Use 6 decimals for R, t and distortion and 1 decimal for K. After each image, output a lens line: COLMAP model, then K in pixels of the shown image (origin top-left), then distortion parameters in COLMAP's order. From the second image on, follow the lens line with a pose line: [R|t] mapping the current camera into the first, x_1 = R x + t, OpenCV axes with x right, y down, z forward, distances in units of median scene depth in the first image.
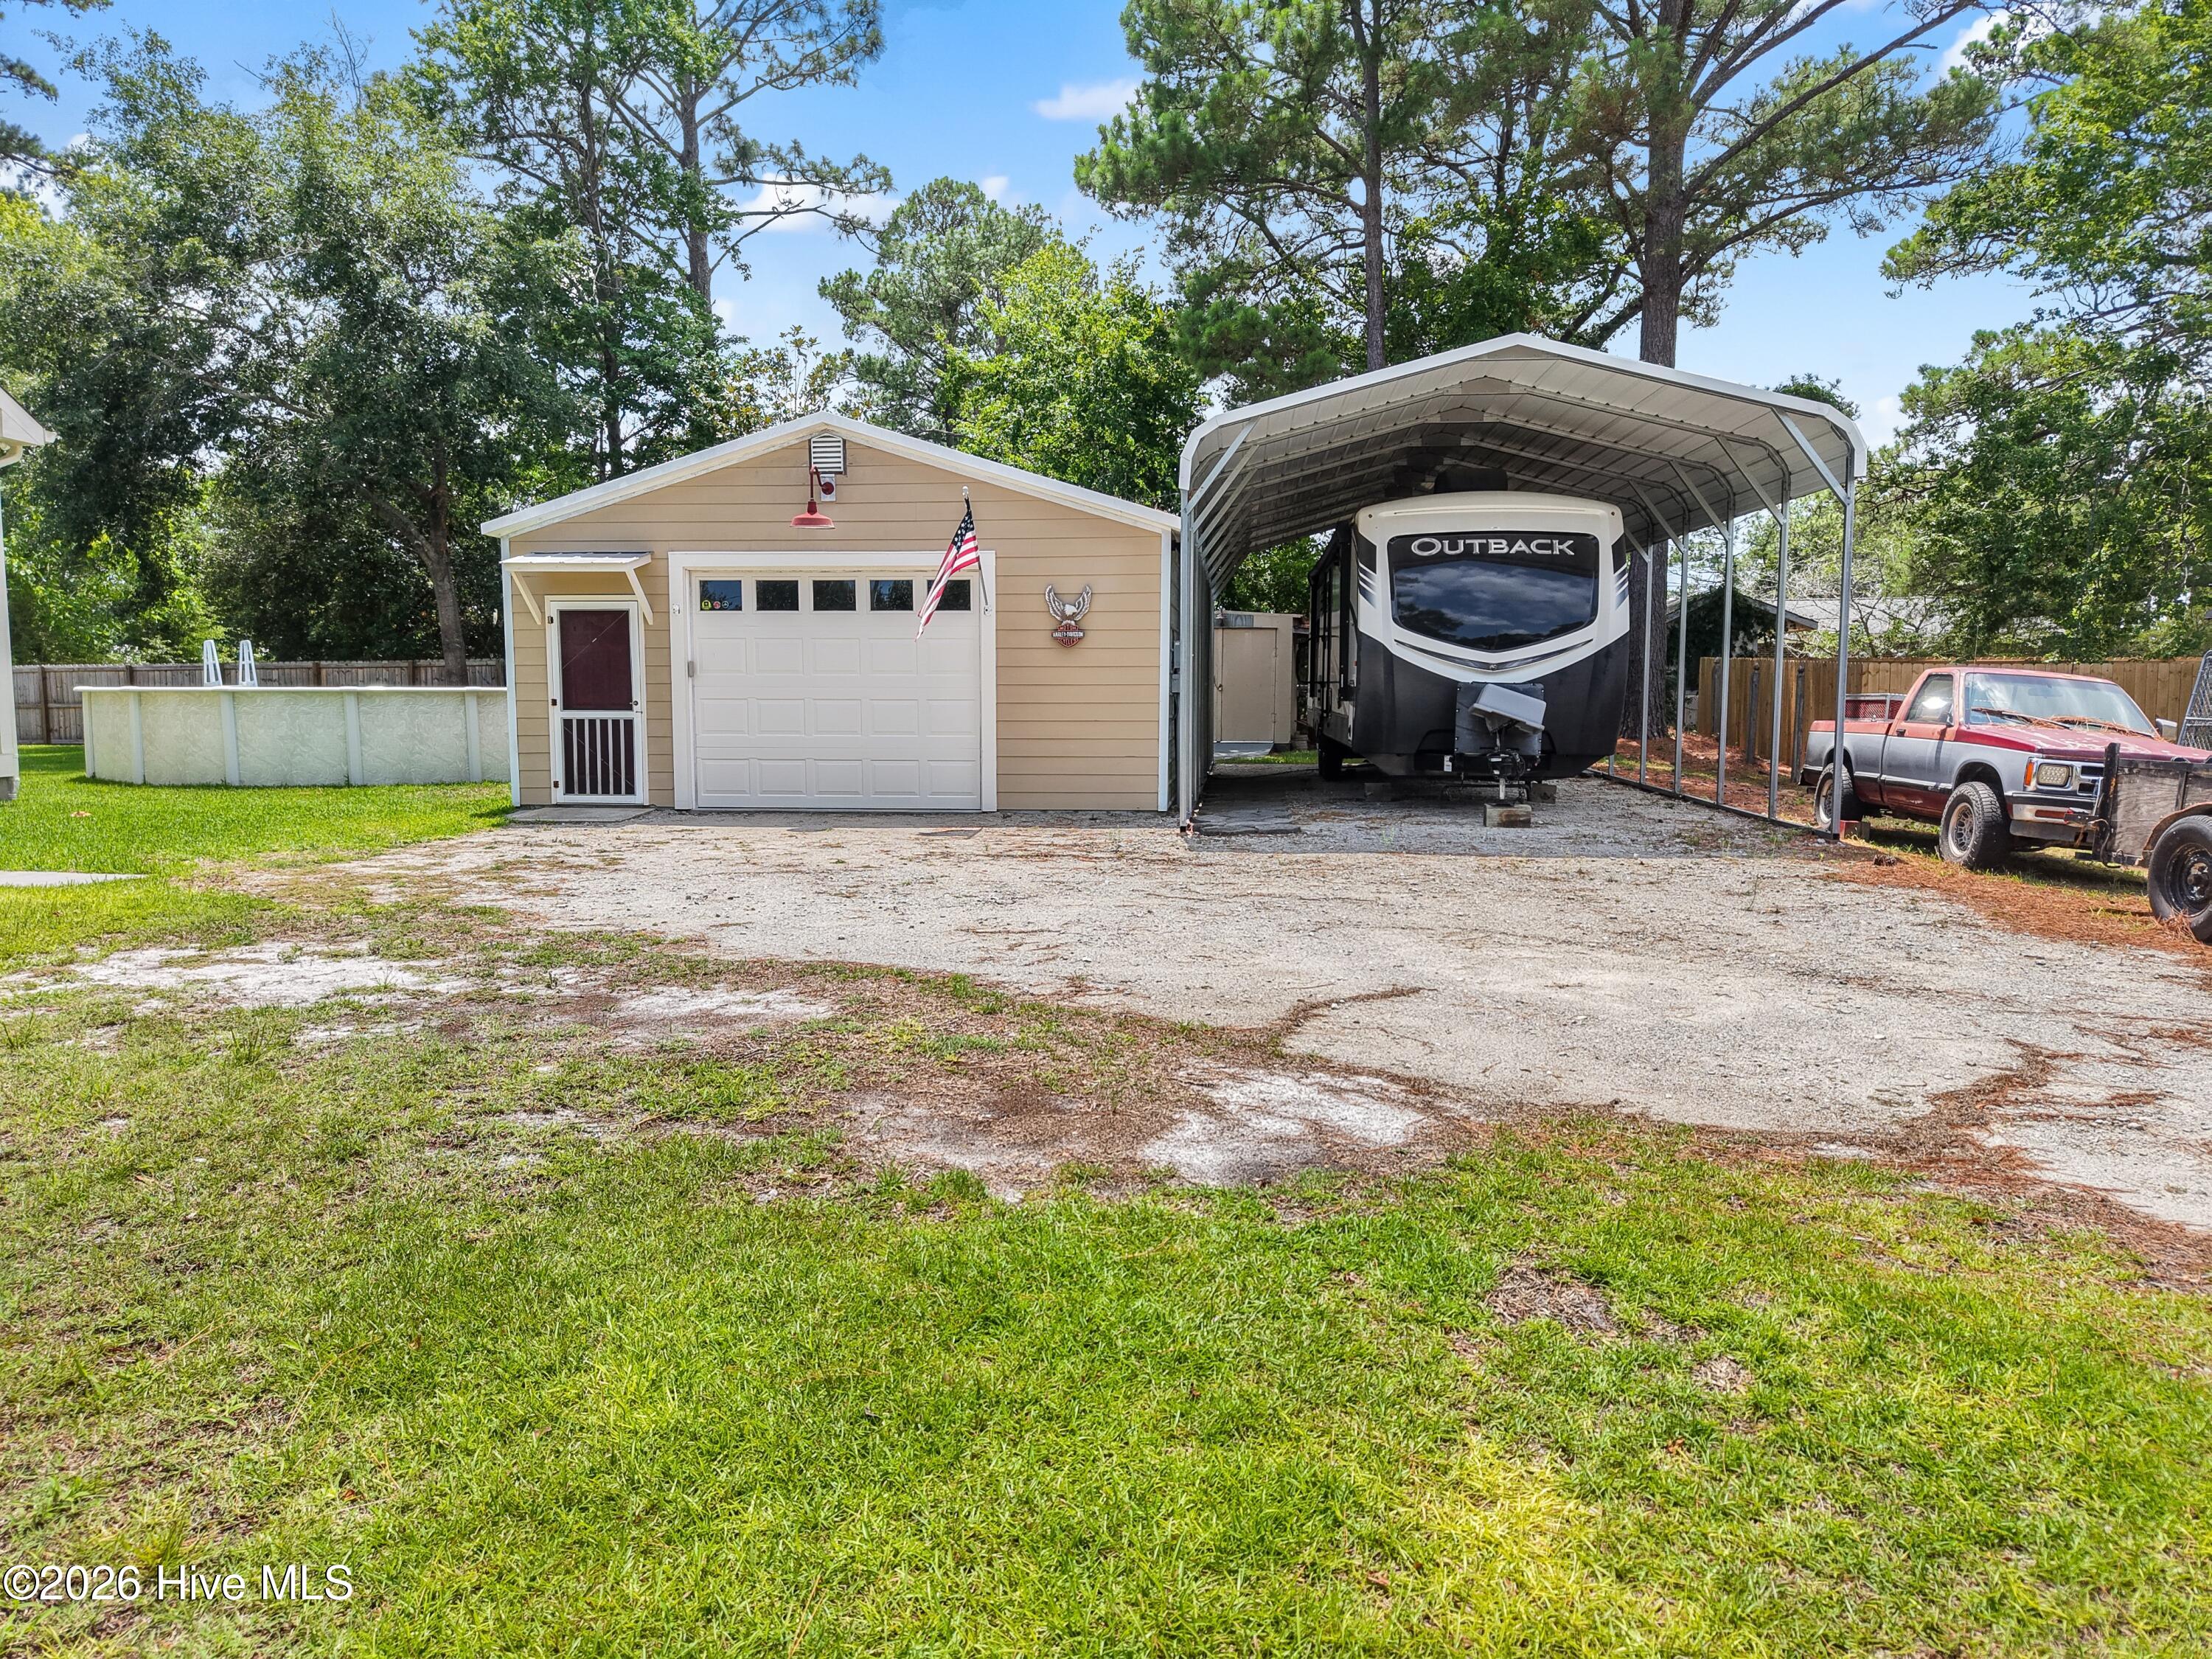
lens RADIAL K [[1501.0, 0, 1111.6], [0, 1501.0, 819.4], [0, 0, 1]] dist [0.044146, -0.044127]
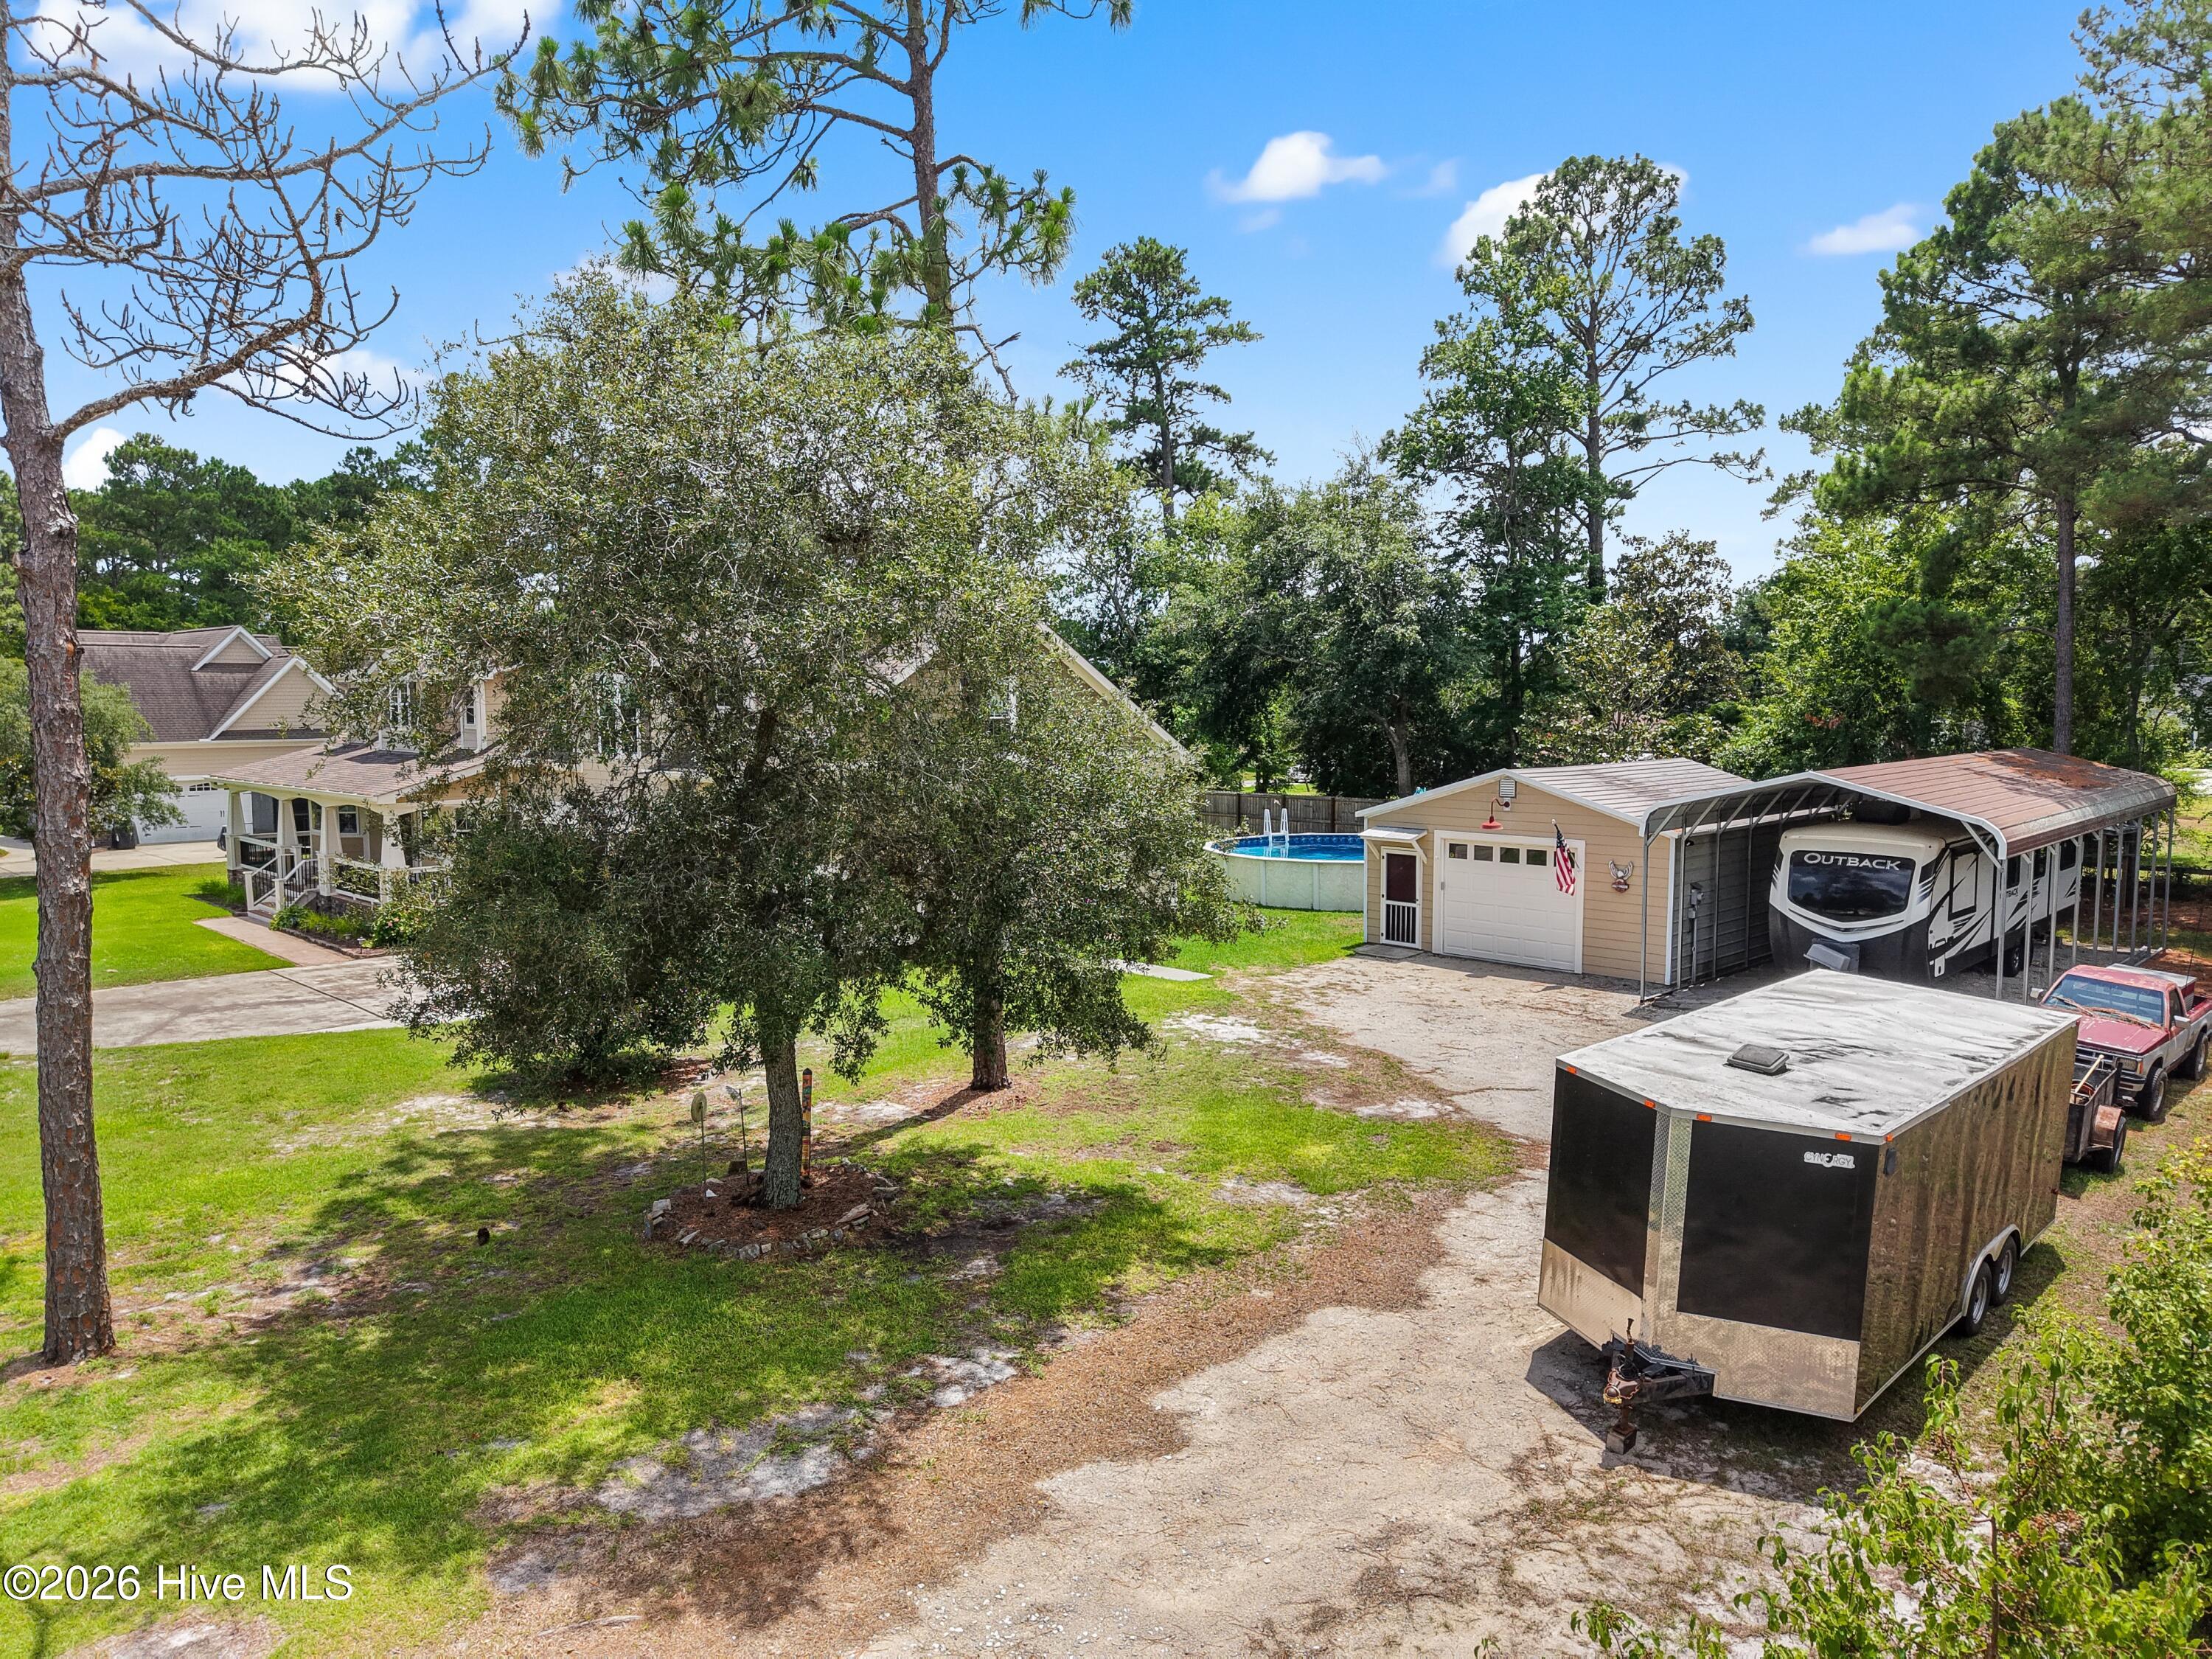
lens RADIAL K [[1476.1, 0, 1094.2], [0, 1476.1, 830.5], [0, 0, 1]] dist [0.046917, -0.051423]
pose [[0.769337, 0.054986, -0.636472, 0.637516], [-0.052604, 0.998358, 0.022664, -0.196473], [0.636674, 0.016045, 0.770966, -0.862006]]
